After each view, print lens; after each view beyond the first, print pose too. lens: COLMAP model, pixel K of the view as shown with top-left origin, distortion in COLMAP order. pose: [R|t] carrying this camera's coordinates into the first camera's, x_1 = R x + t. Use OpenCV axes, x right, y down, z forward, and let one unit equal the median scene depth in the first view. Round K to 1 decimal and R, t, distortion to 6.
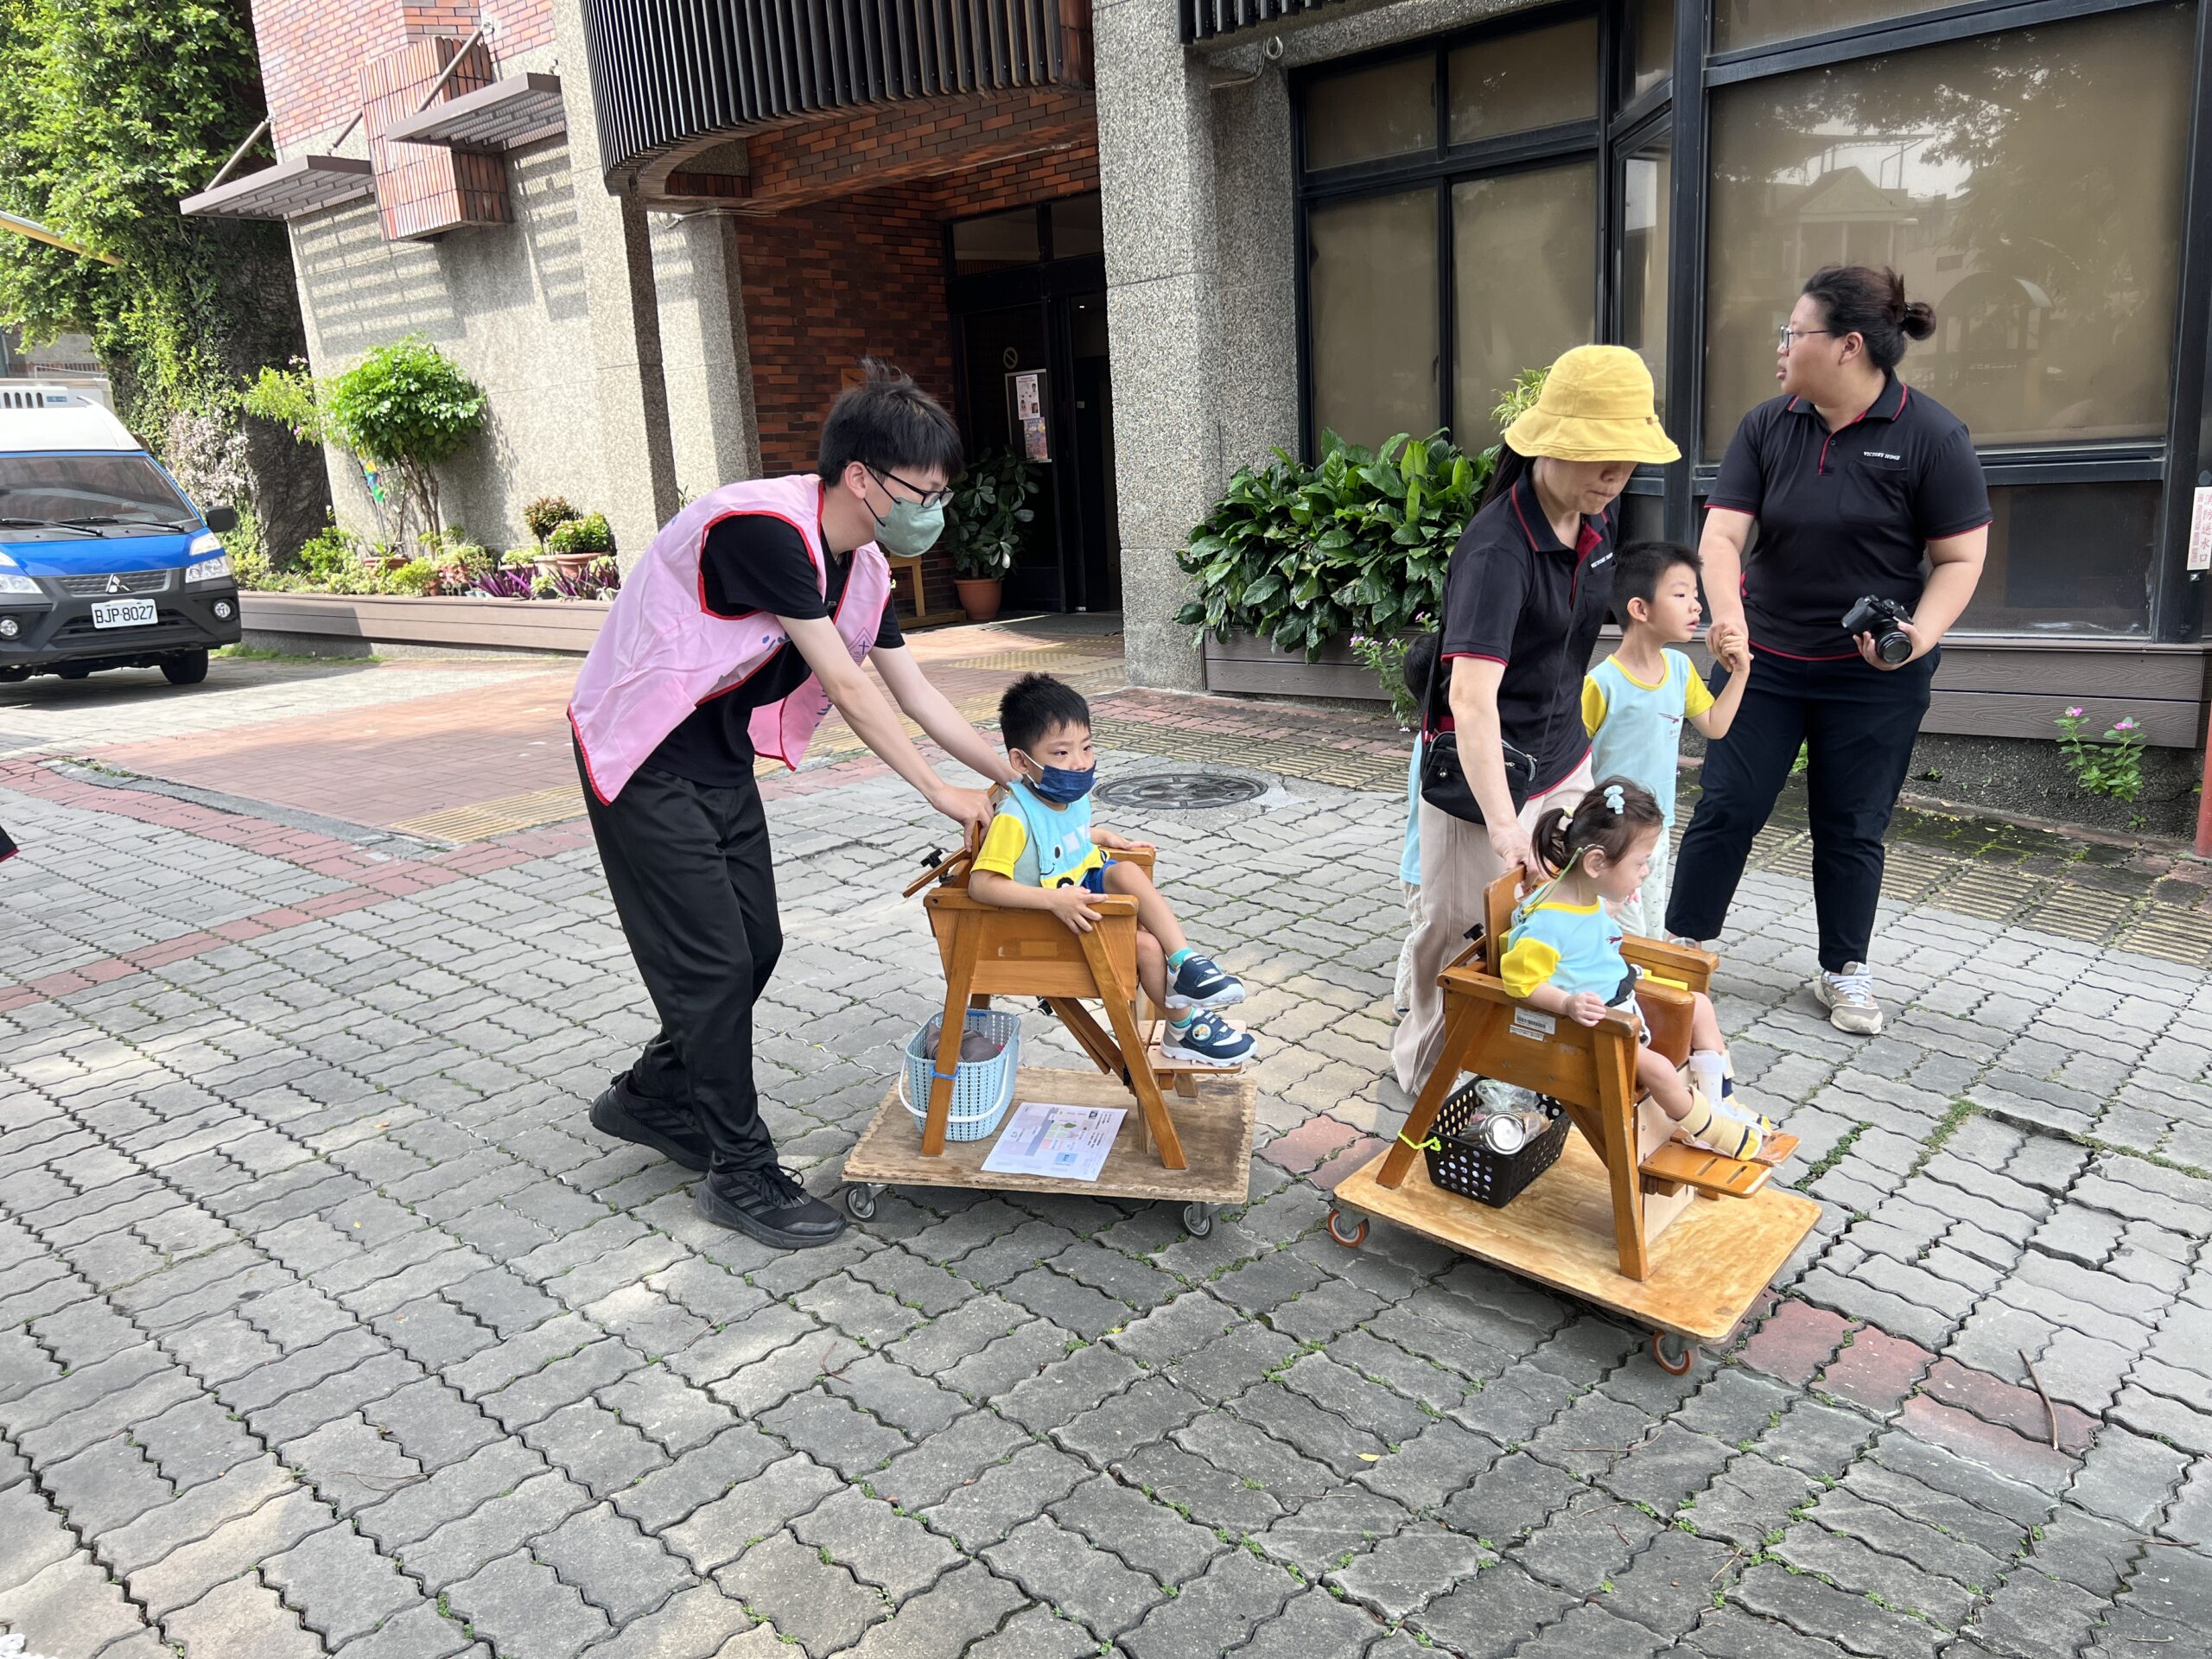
lens RADIAL K [[1652.9, 0, 1221.7], [0, 1652.9, 852.3], [0, 0, 1]] dist [0.123272, -0.241702]
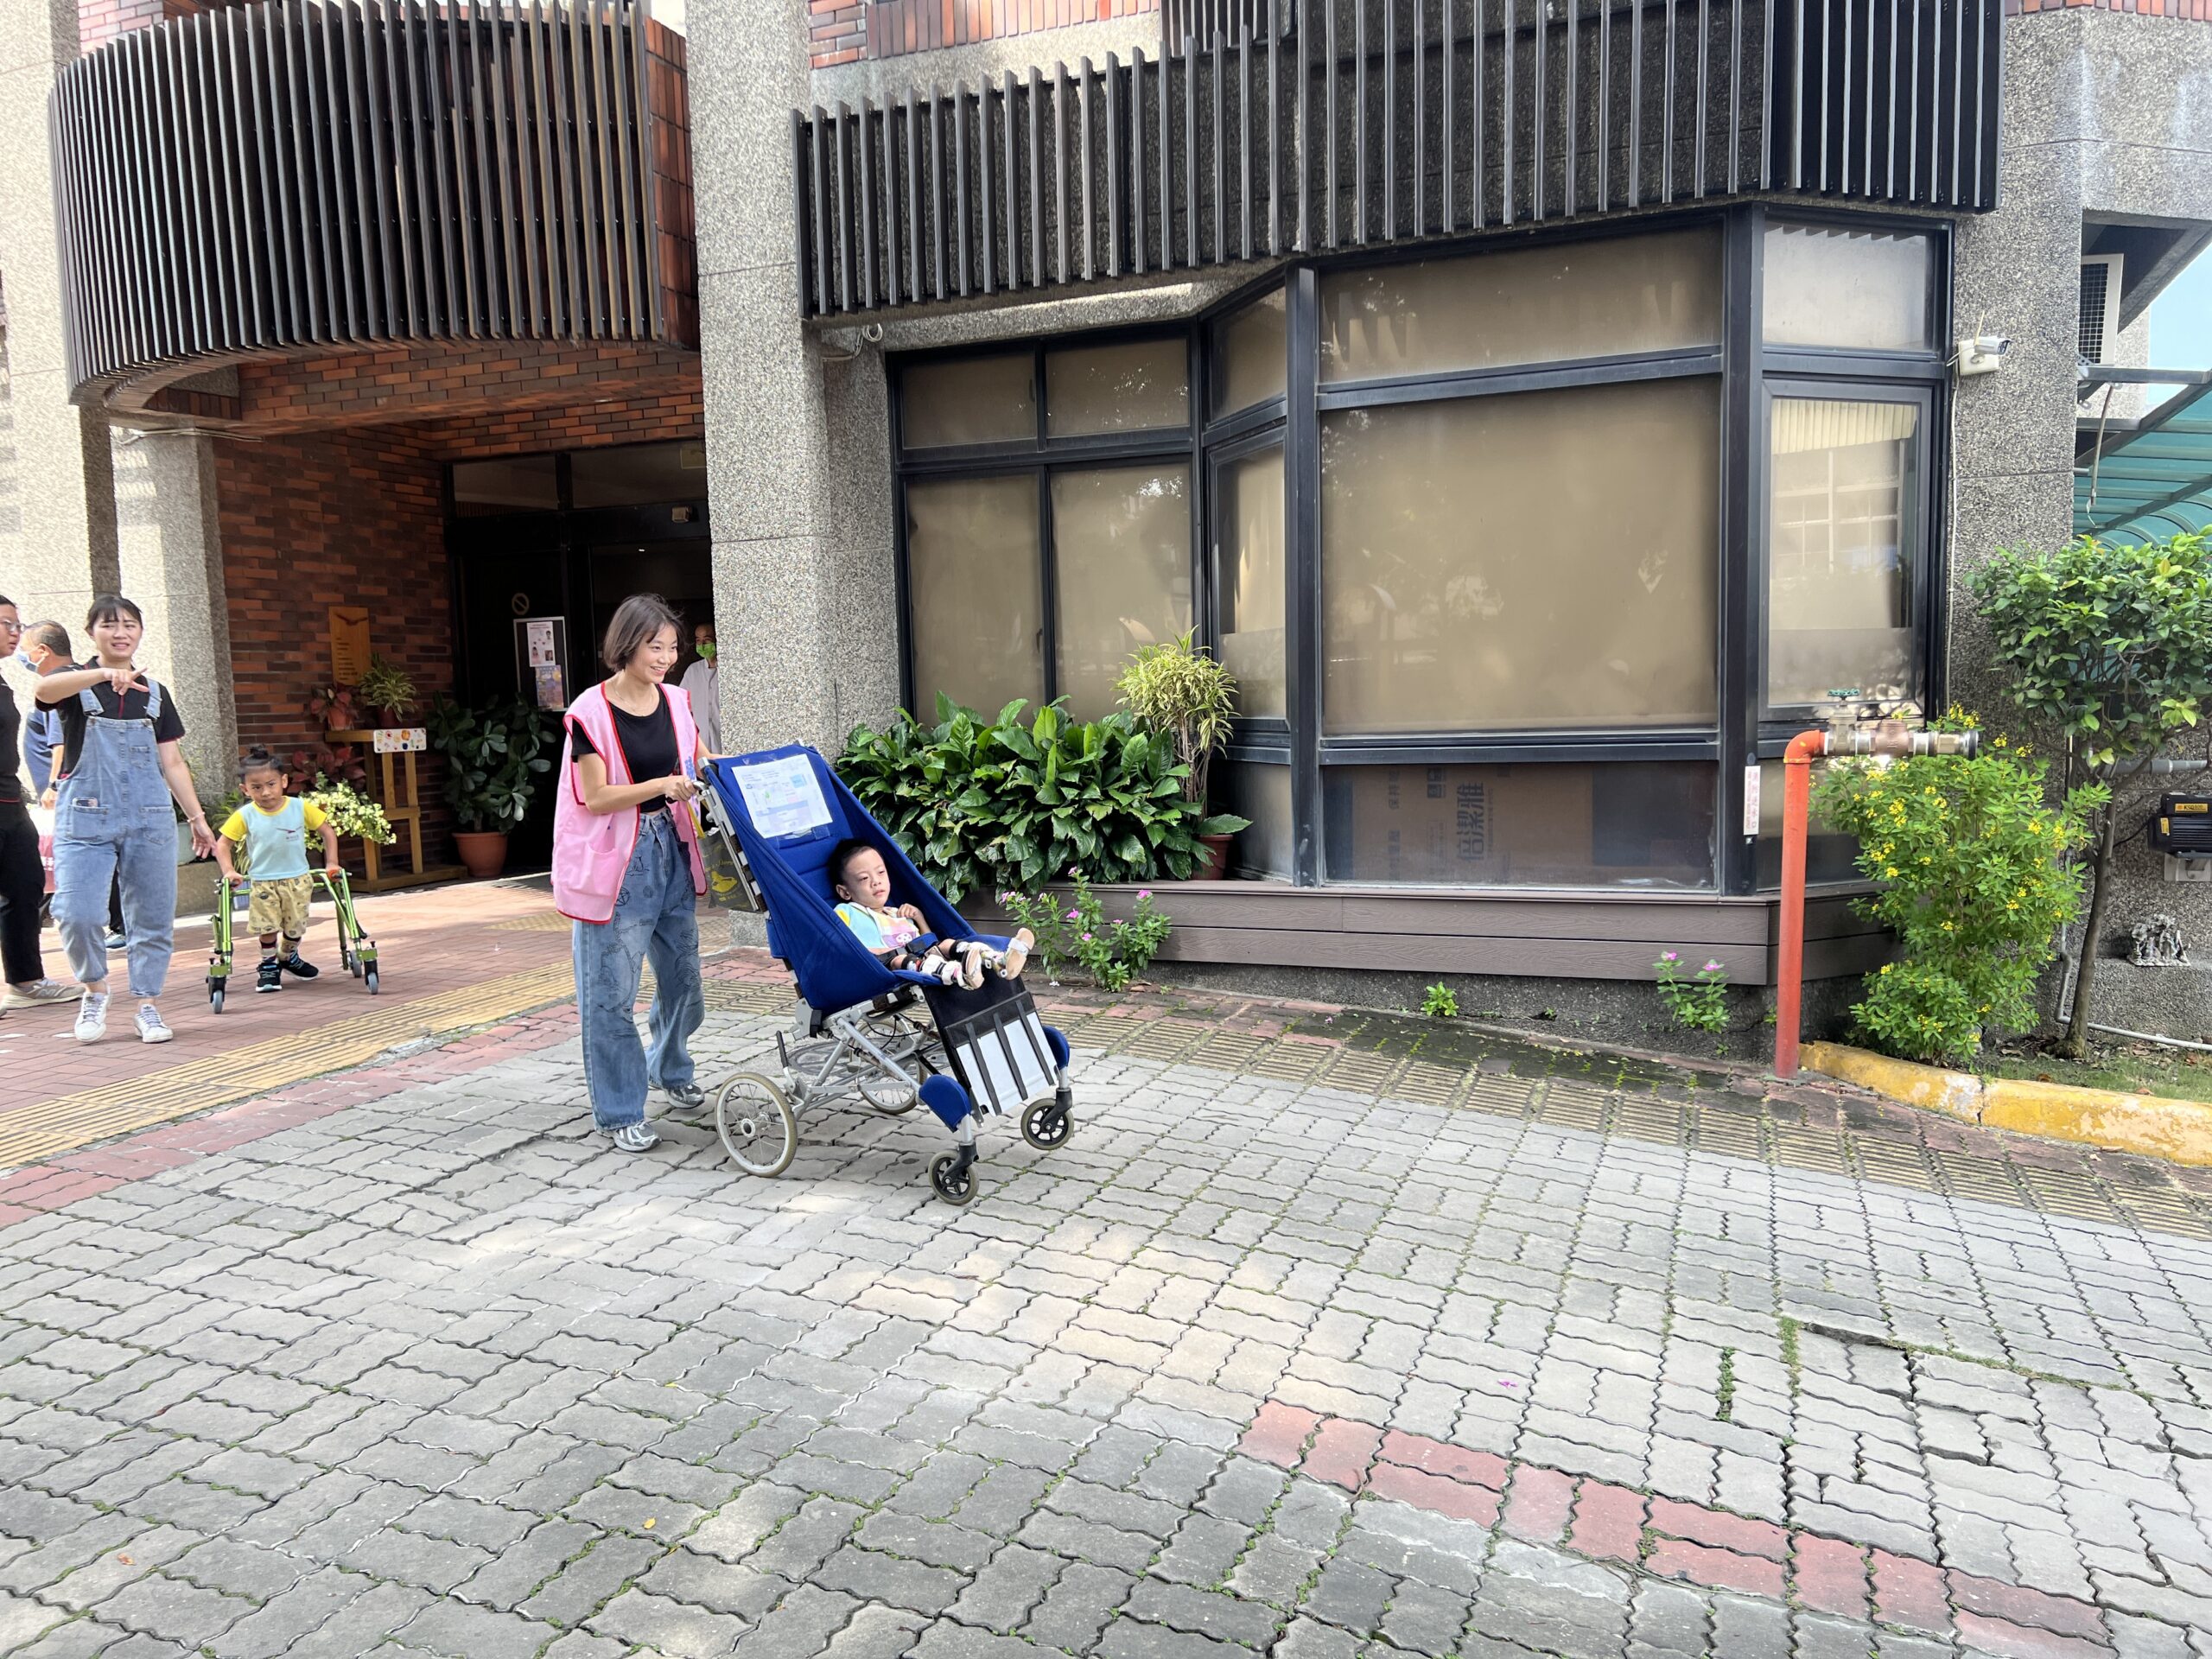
lens RADIAL K [[1620.3, 0, 1059.3], [0, 1620.3, 869.8], [0, 0, 1]] dist [0.060970, -0.077314]
pose [[0.938487, -0.006370, 0.345257, -0.222858], [0.052568, 0.990812, -0.124612, -0.020251], [-0.341291, 0.135097, 0.930199, 0.074677]]
